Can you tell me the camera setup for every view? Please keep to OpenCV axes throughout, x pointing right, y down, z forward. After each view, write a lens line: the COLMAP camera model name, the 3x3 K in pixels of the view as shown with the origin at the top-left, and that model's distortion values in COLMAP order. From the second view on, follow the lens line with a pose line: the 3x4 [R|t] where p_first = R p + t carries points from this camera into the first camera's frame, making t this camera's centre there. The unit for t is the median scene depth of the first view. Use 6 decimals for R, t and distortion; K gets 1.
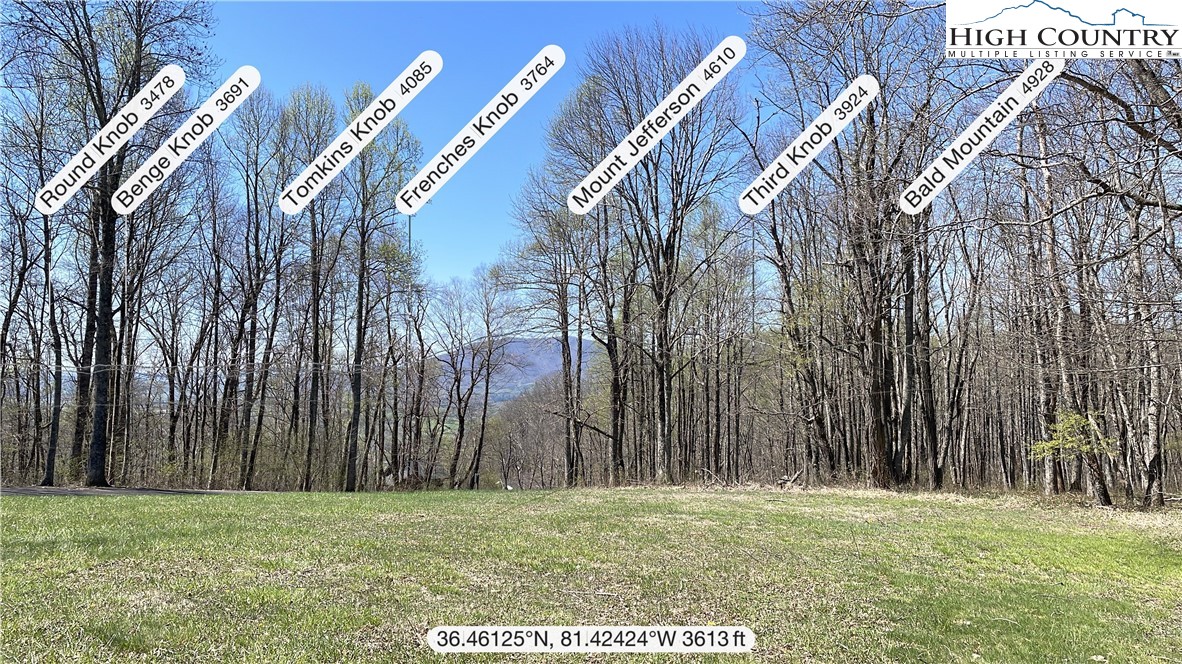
lens RADIAL K [[846.9, 0, 591.5], [0, 846.9, 343.1], [0, 0, 1]] dist [0.057267, -0.061902]
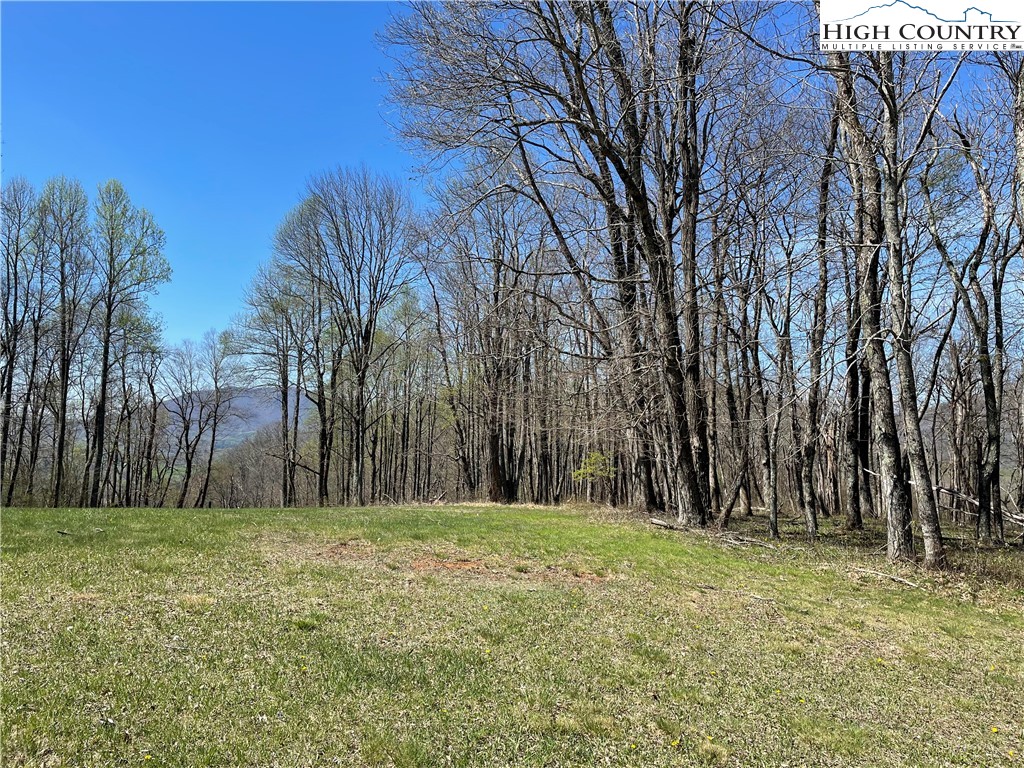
lens RADIAL K [[768.6, 0, 510.9], [0, 768.6, 387.4], [0, 0, 1]] dist [0.073755, -0.093798]
pose [[0.968404, 0.026360, 0.247991, 0.011732], [-0.023345, 0.999614, -0.015094, -0.012277], [-0.248293, 0.008827, 0.968645, -0.241521]]
